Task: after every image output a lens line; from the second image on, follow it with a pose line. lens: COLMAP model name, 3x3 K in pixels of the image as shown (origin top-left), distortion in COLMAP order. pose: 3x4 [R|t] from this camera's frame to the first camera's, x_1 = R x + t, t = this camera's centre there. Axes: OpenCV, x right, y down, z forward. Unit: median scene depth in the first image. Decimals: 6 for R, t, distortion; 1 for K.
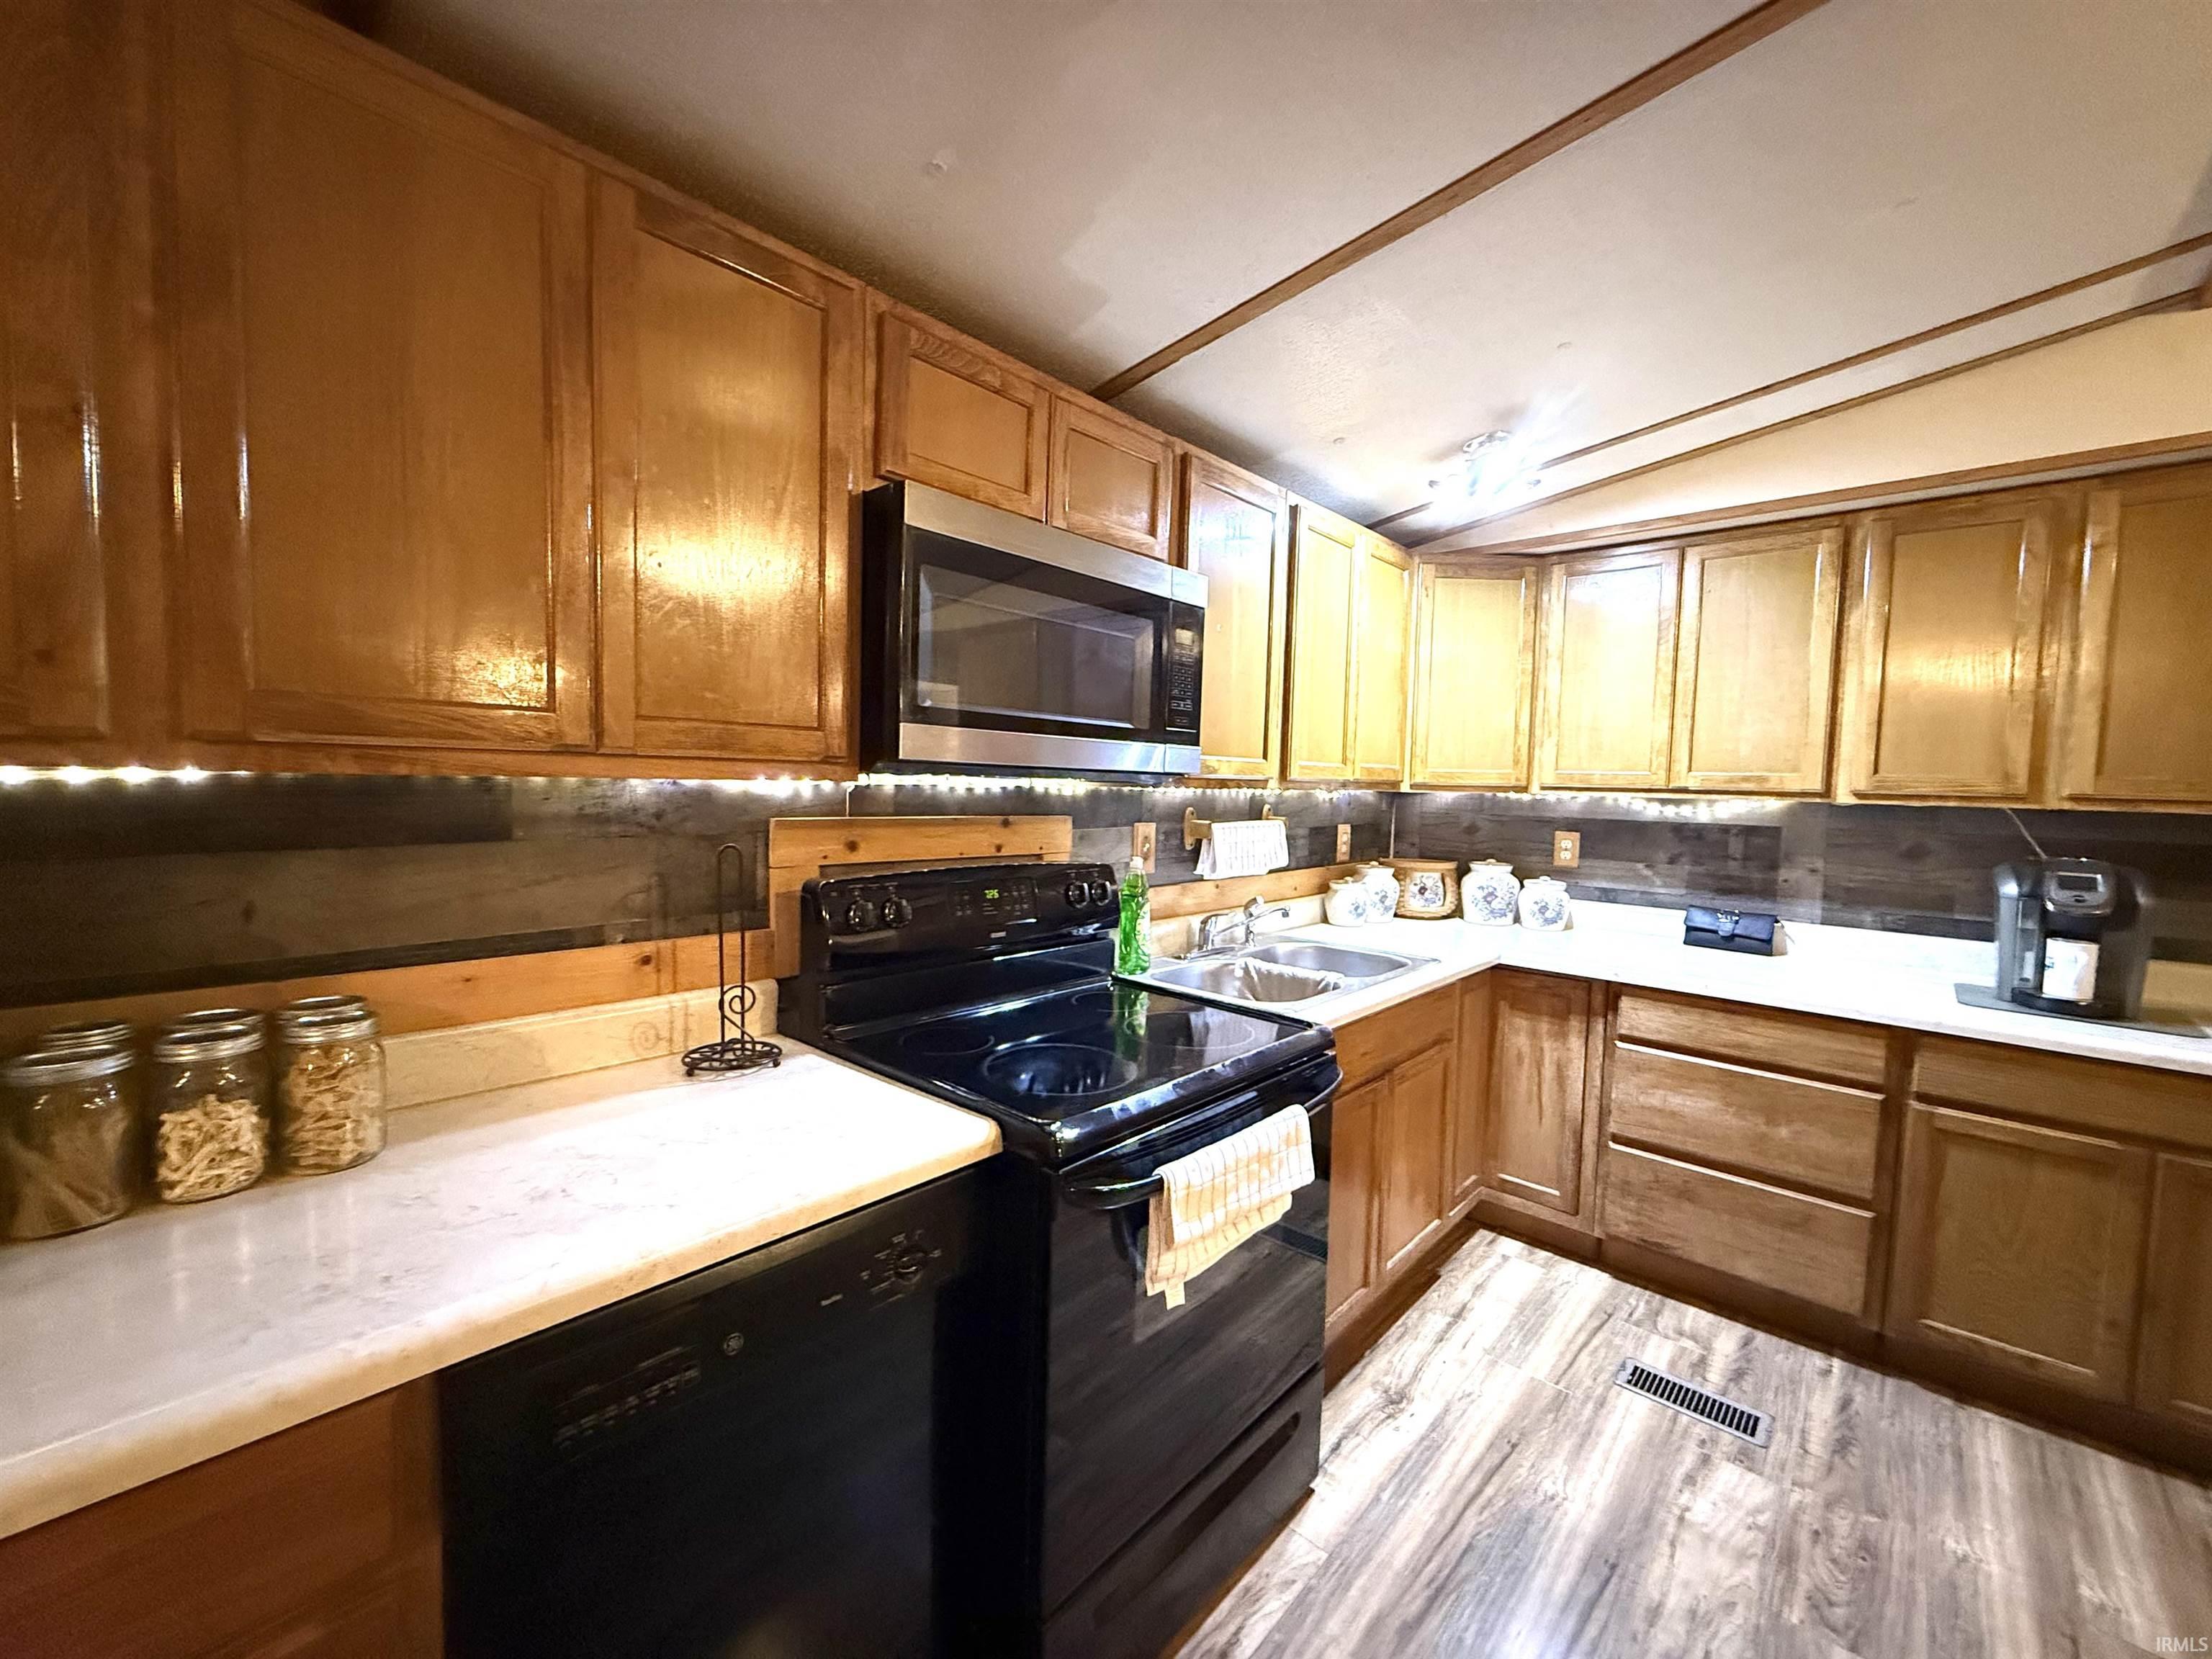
lens RADIAL K [[874.7, 0, 1097.9], [0, 874.7, 828.4], [0, 0, 1]] dist [-0.002213, 0.000116]
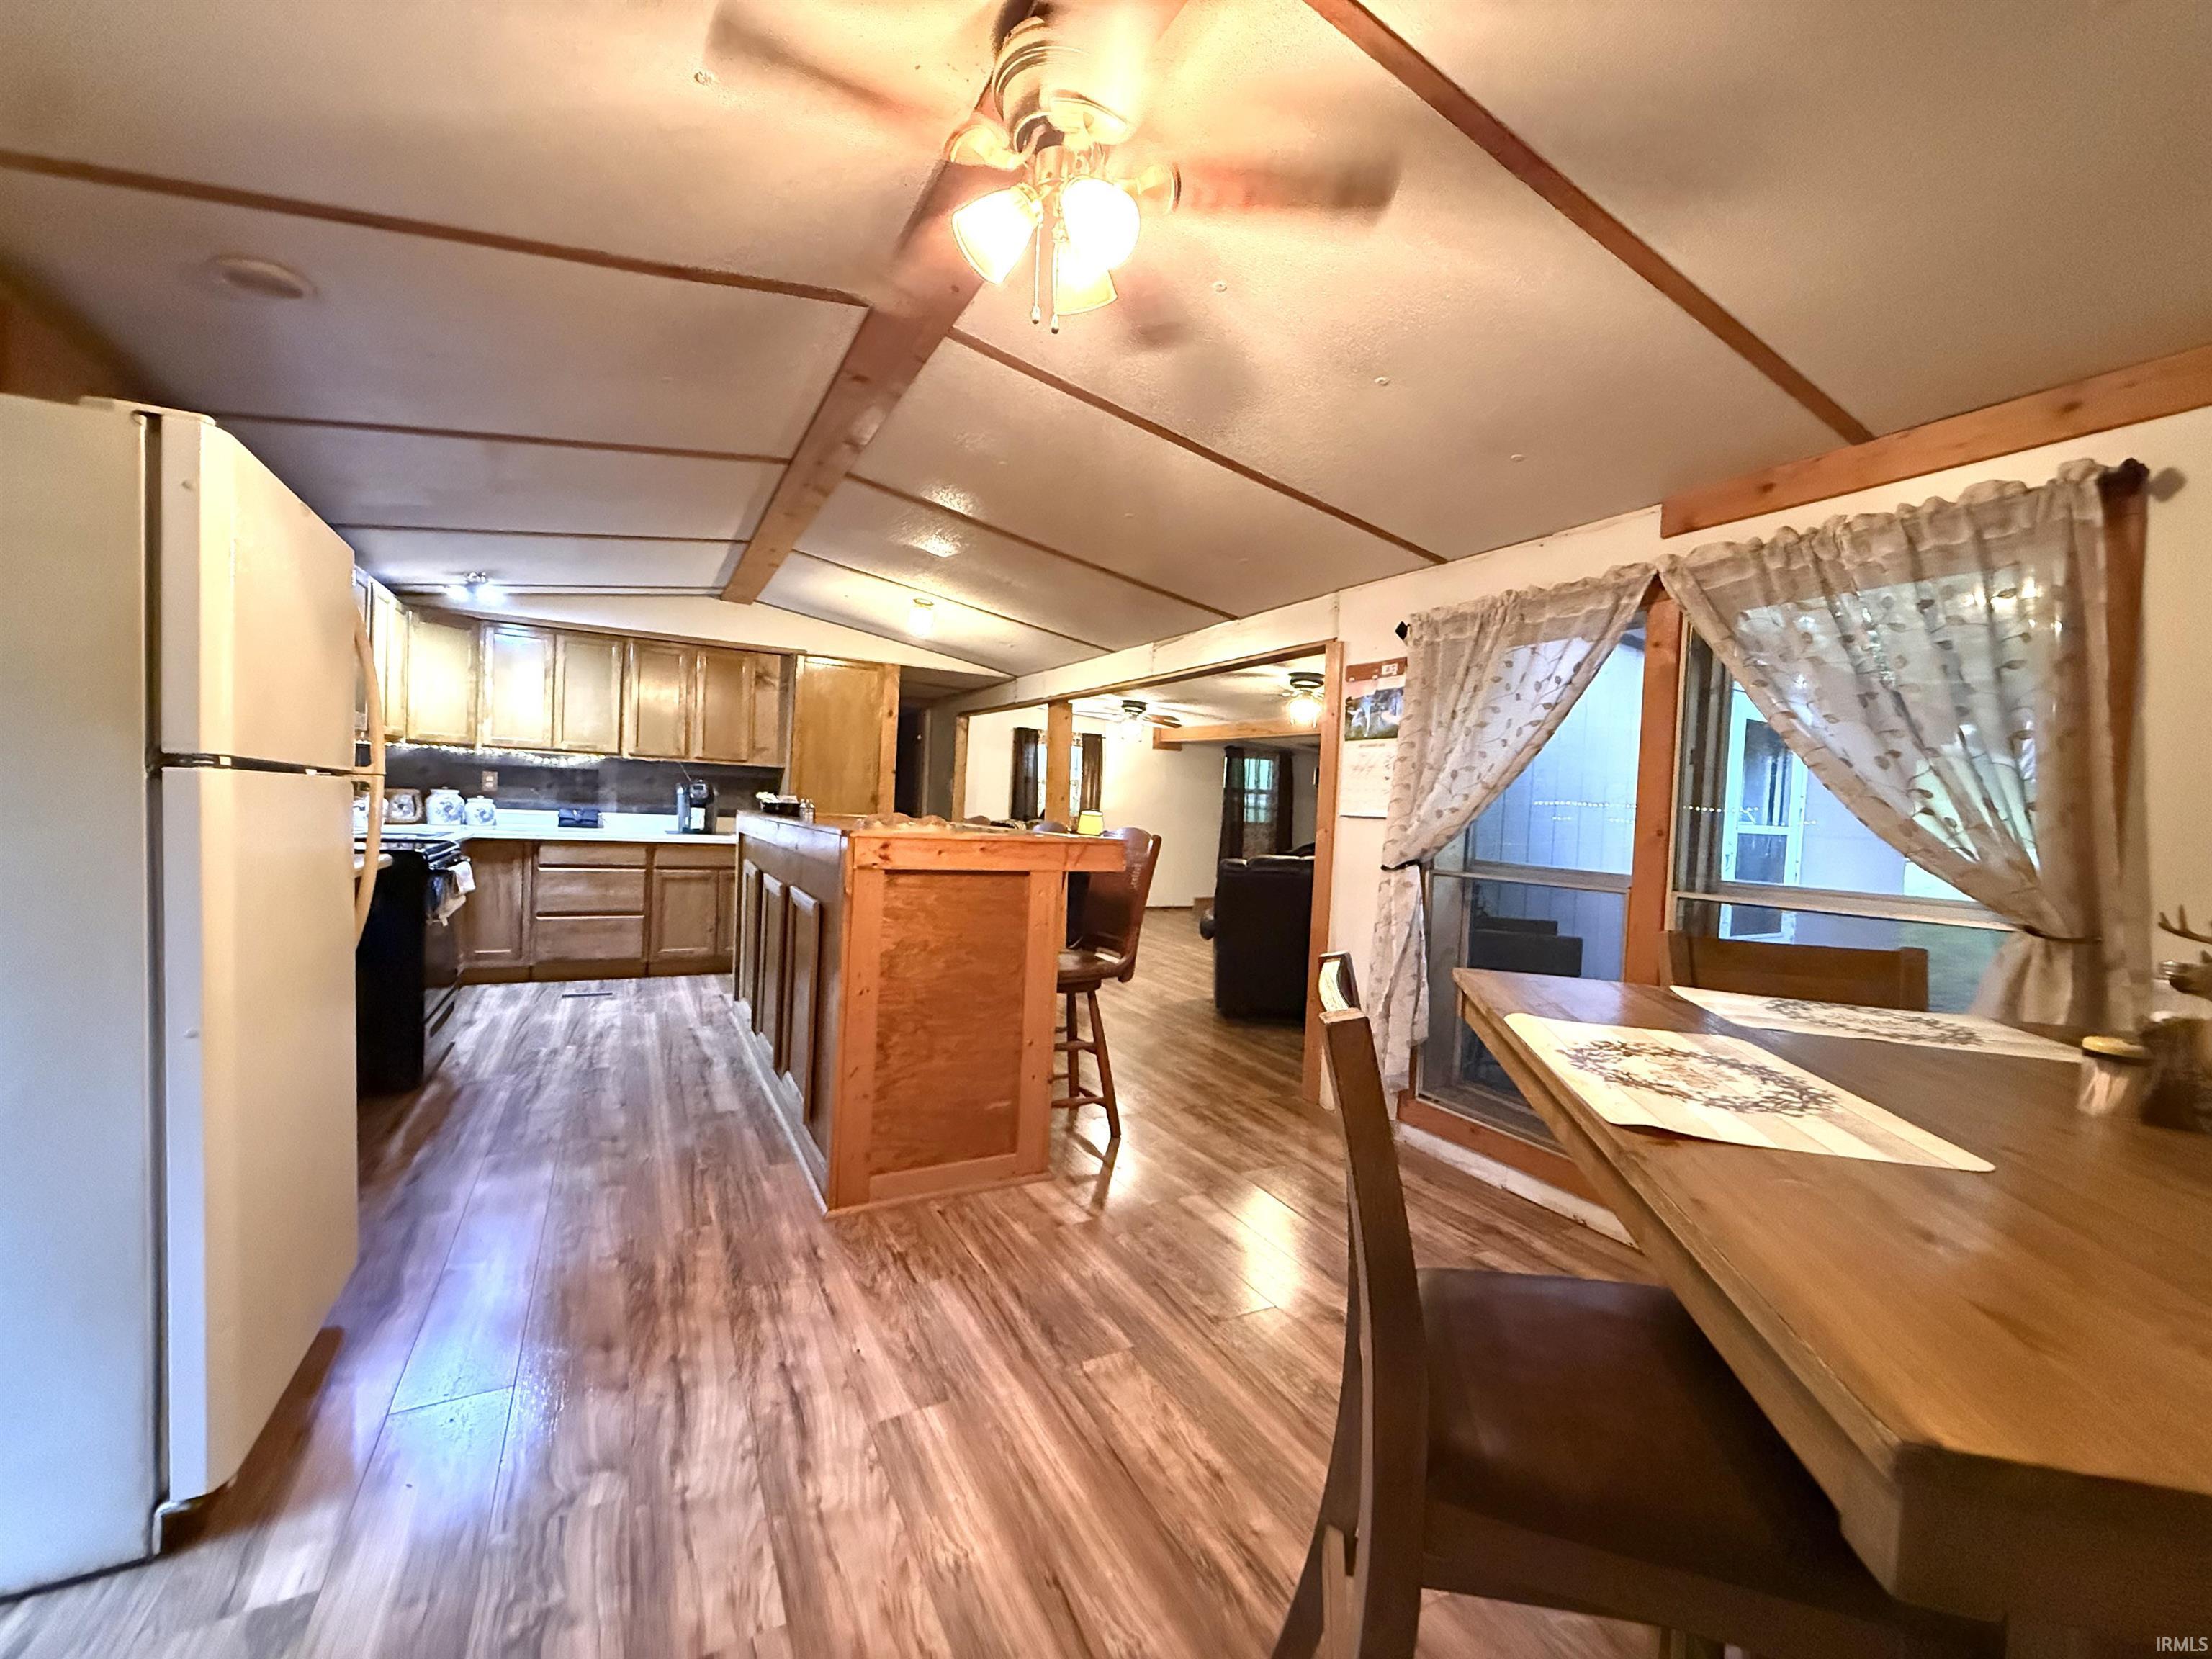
lens RADIAL K [[874.7, 0, 1098.7], [0, 874.7, 828.1], [0, 0, 1]] dist [-0.002213, 0.000116]
pose [[0.314028, -0.038906, 0.948616, -0.932703], [0.010219, 0.999241, 0.037599, 0.078373], [-0.949359, -0.002113, 0.314187, -0.898854]]
